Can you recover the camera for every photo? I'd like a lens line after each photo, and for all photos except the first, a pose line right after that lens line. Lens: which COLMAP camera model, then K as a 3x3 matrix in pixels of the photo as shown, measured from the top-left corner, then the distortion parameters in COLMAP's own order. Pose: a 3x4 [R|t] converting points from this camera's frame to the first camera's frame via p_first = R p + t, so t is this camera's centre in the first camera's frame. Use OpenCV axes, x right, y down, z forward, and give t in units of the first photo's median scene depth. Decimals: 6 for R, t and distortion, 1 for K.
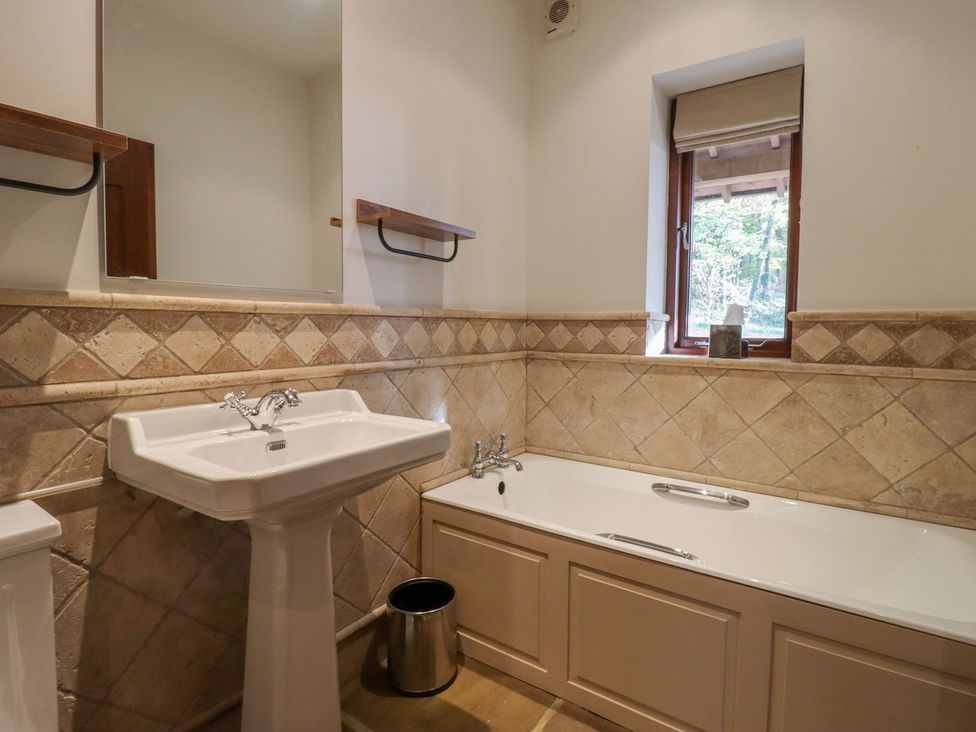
lens RADIAL K [[505.5, 0, 478.4], [0, 505.5, 352.0], [0, 0, 1]] dist [-0.000329, -0.014225]
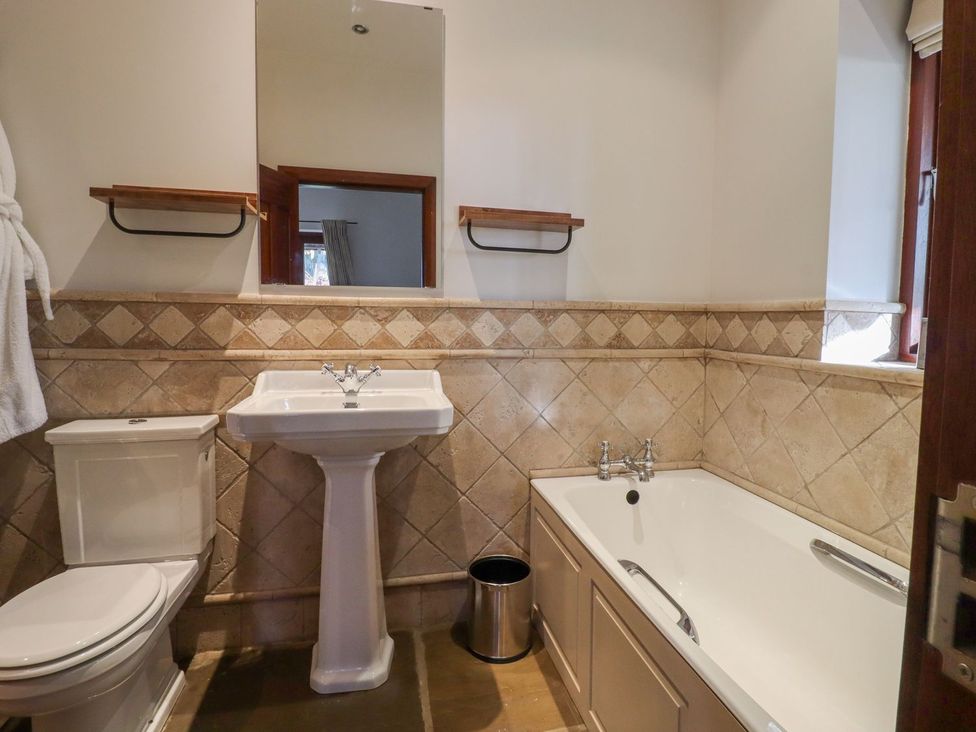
lens RADIAL K [[505.5, 0, 478.4], [0, 505.5, 352.0], [0, 0, 1]] dist [-0.000329, -0.014225]
pose [[0.742380, 0.049548, -0.668144, 0.547043], [-0.042395, 0.998737, 0.026959, -0.004895], [0.668636, 0.008312, 0.743543, 0.173716]]
